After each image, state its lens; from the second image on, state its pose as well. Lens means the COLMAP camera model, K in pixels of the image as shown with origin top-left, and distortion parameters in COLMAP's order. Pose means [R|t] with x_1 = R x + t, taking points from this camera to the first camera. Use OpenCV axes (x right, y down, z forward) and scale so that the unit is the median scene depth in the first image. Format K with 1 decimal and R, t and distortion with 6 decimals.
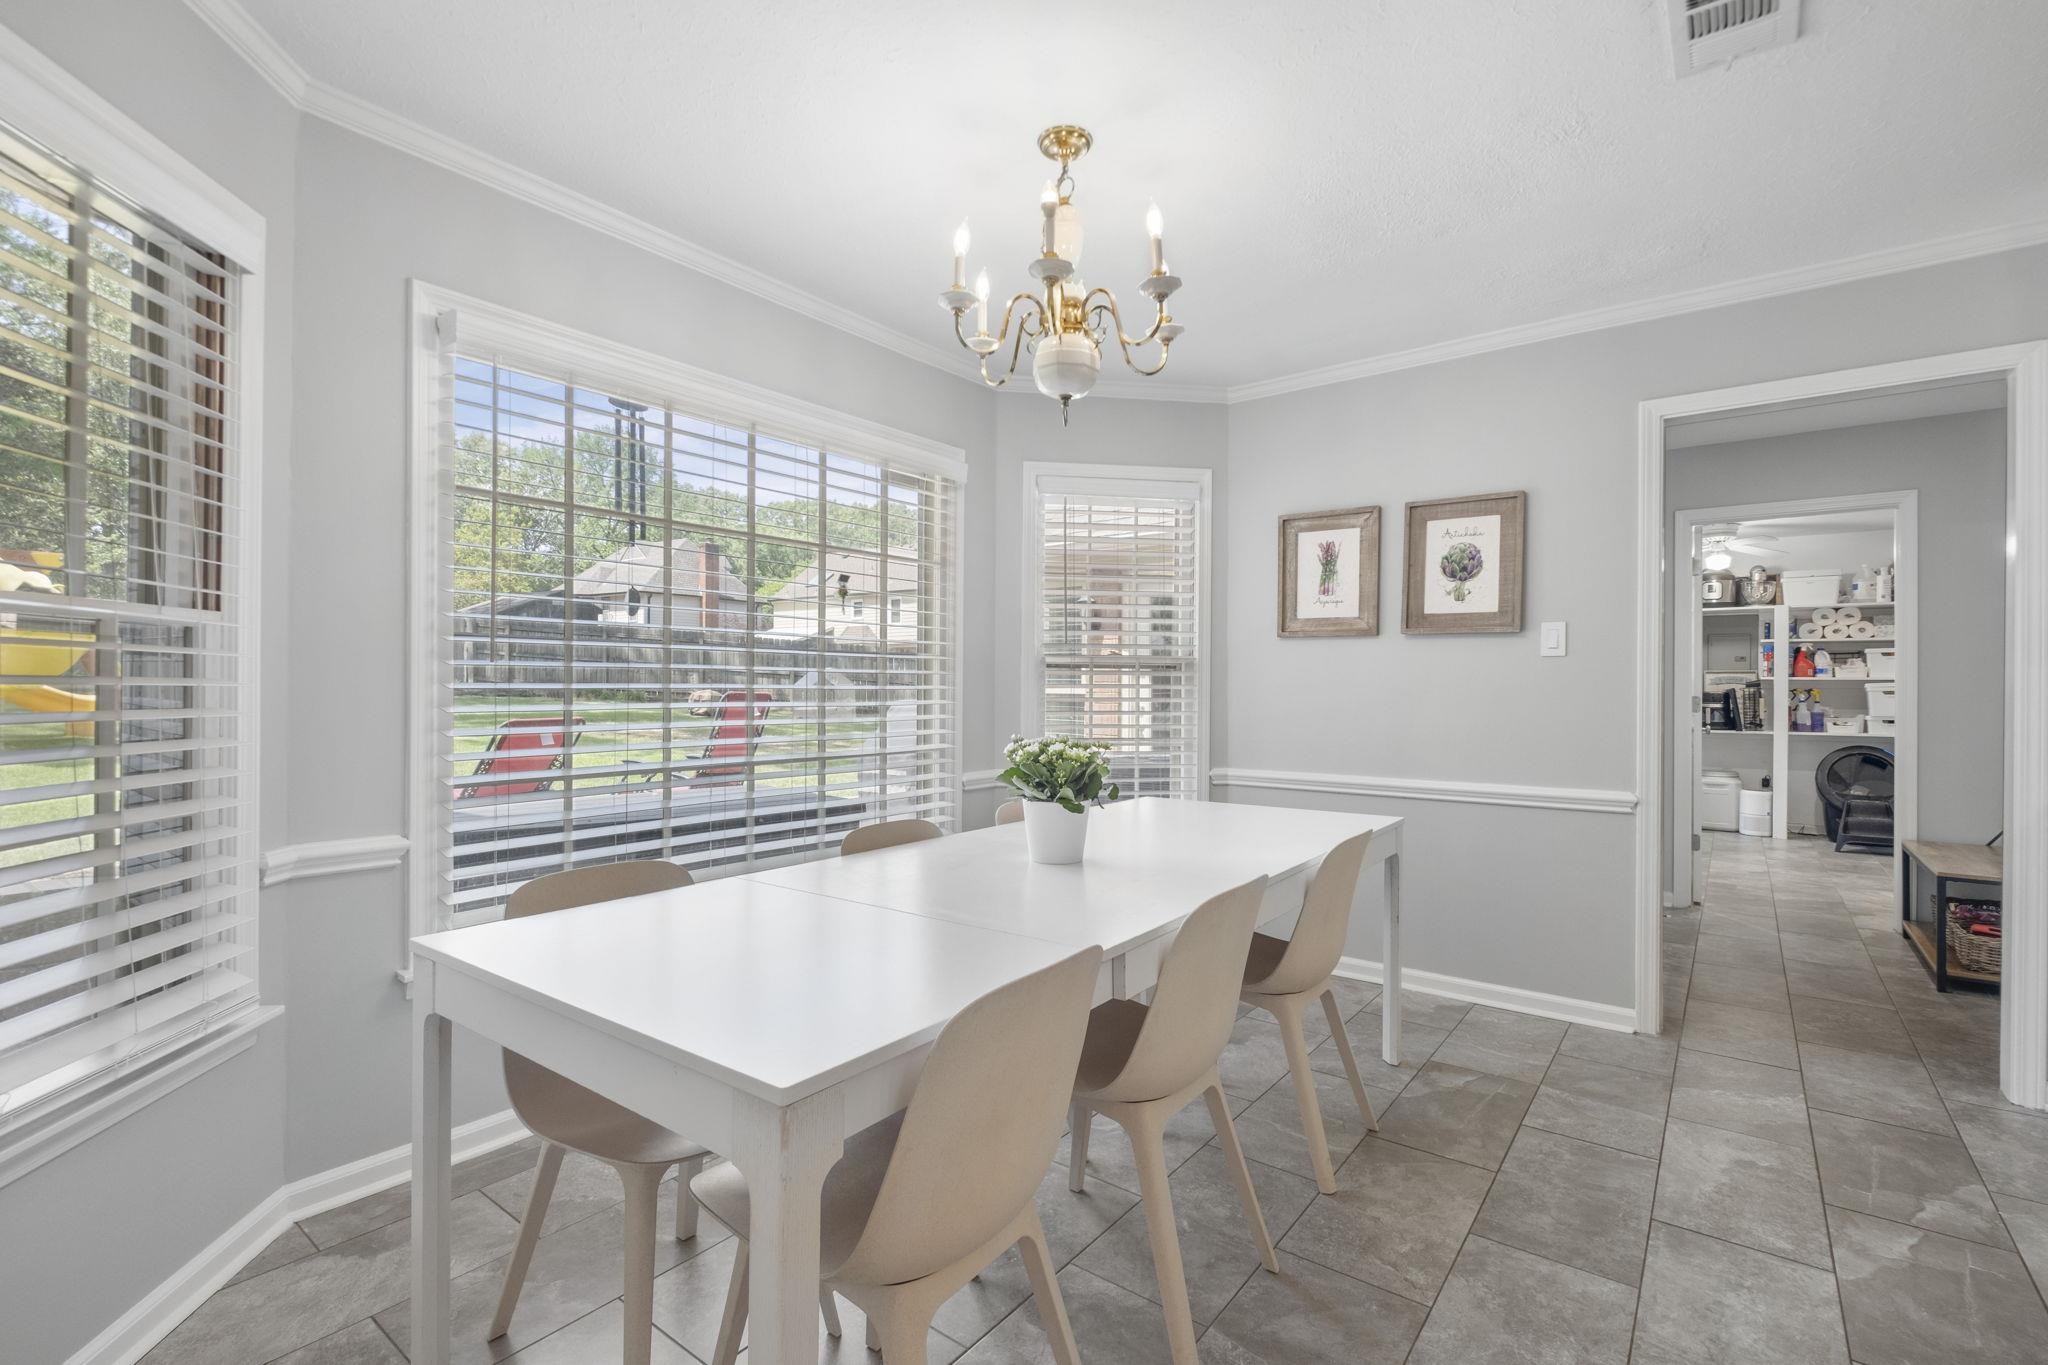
lens RADIAL K [[921.6, 0, 1016.1], [0, 921.6, 673.8], [0, 0, 1]] dist [0.005267, -0.002657]
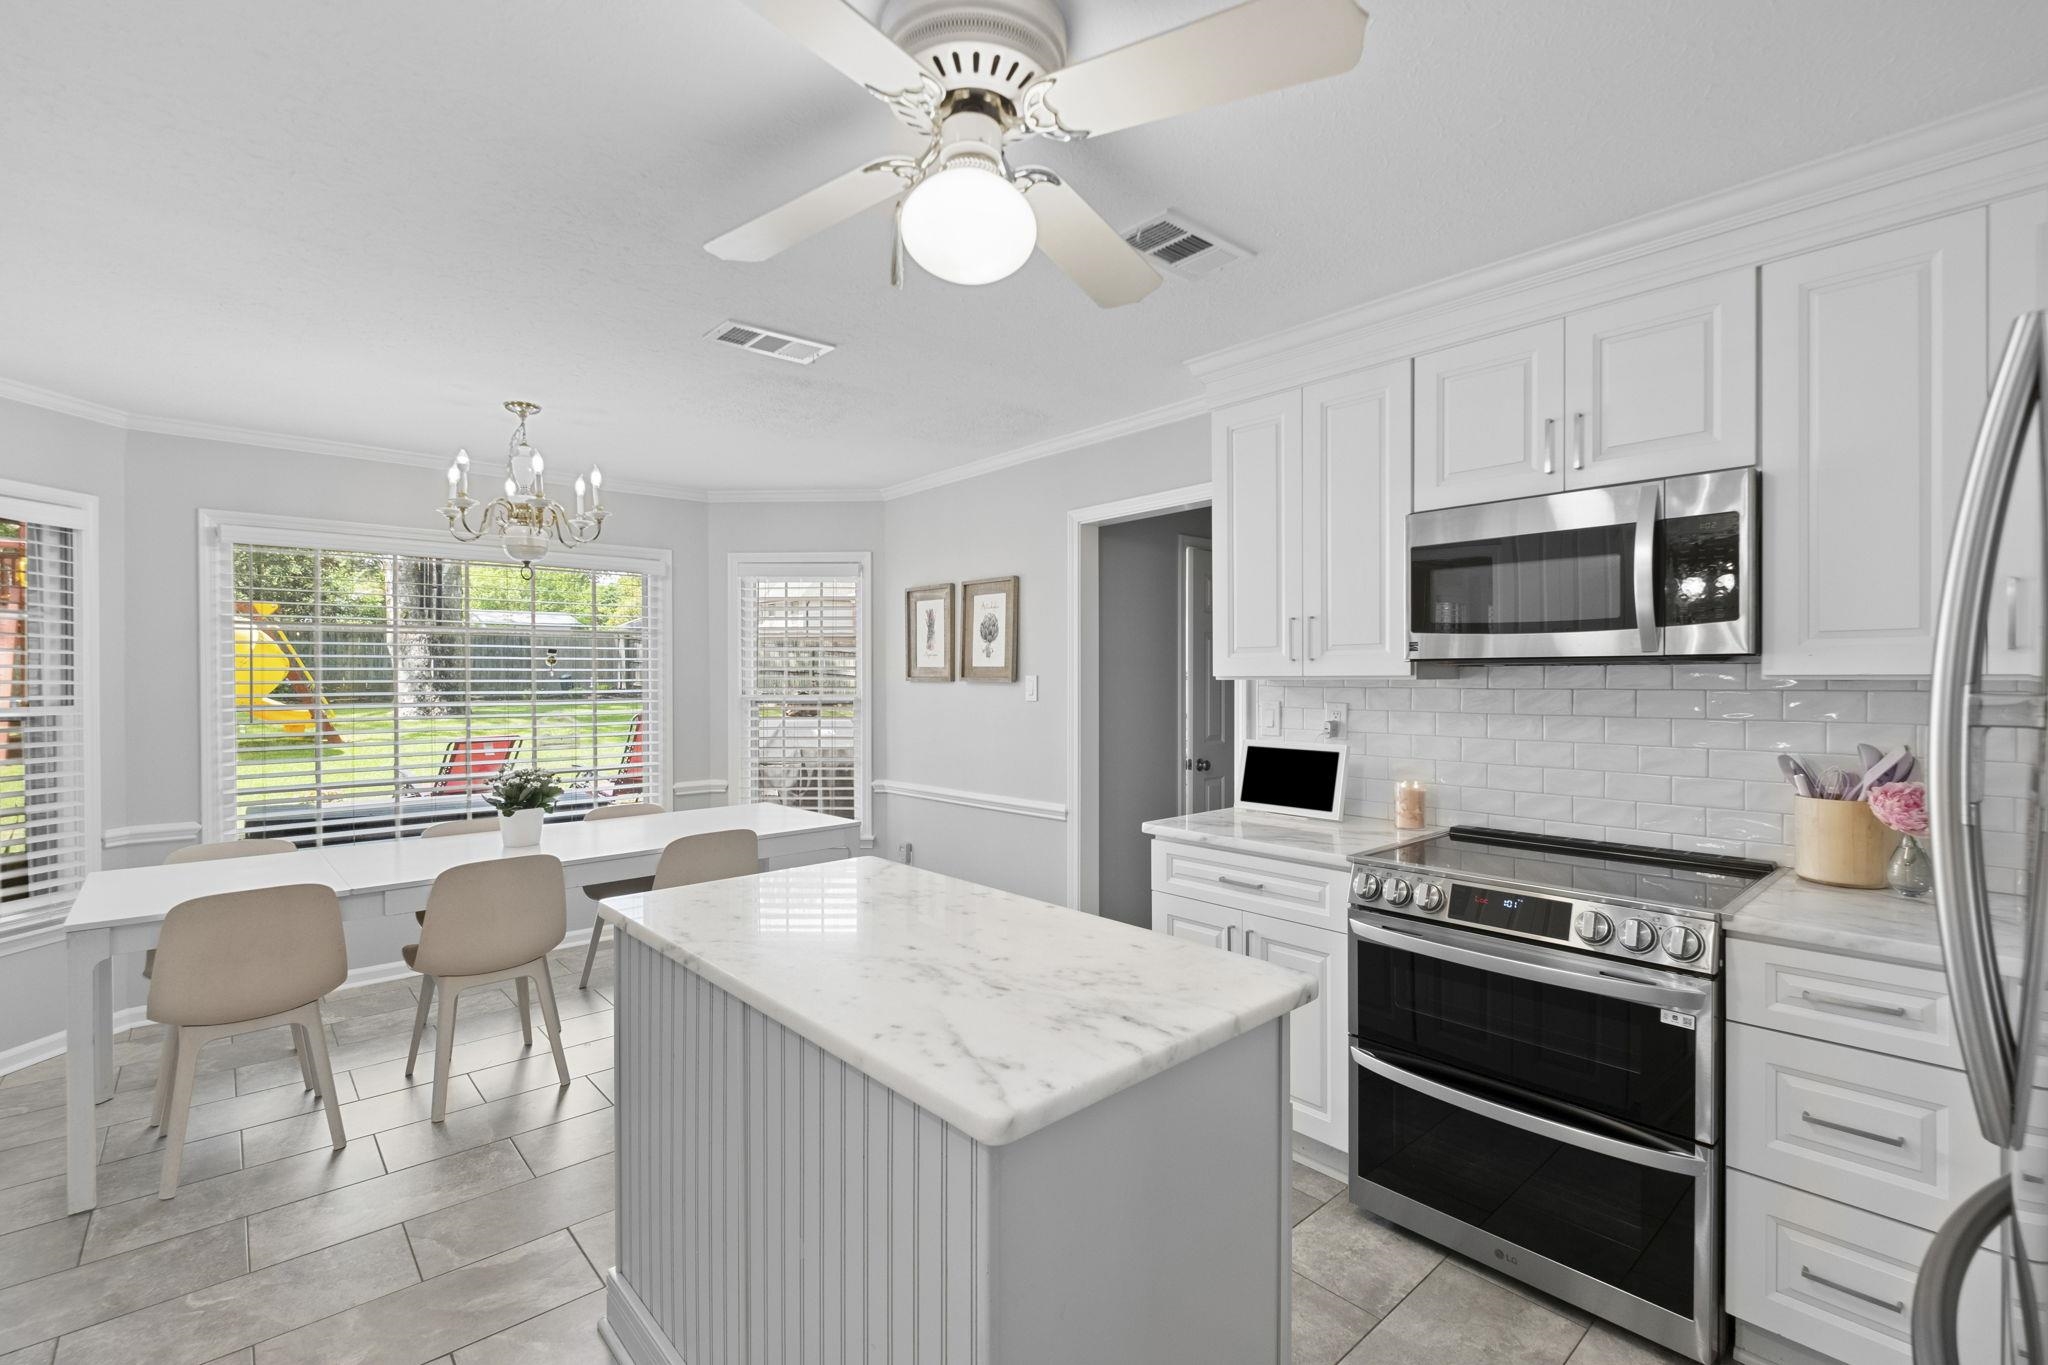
lens RADIAL K [[921.6, 0, 1027.6], [0, 921.6, 686.0], [0, 0, 1]] dist [0.005267, -0.002657]
pose [[0.982265, -0.009545, -0.187252, 0.784460], [0.013935, 0.999658, 0.022141, -0.066696], [0.186977, -0.024358, 0.982062, -0.285644]]
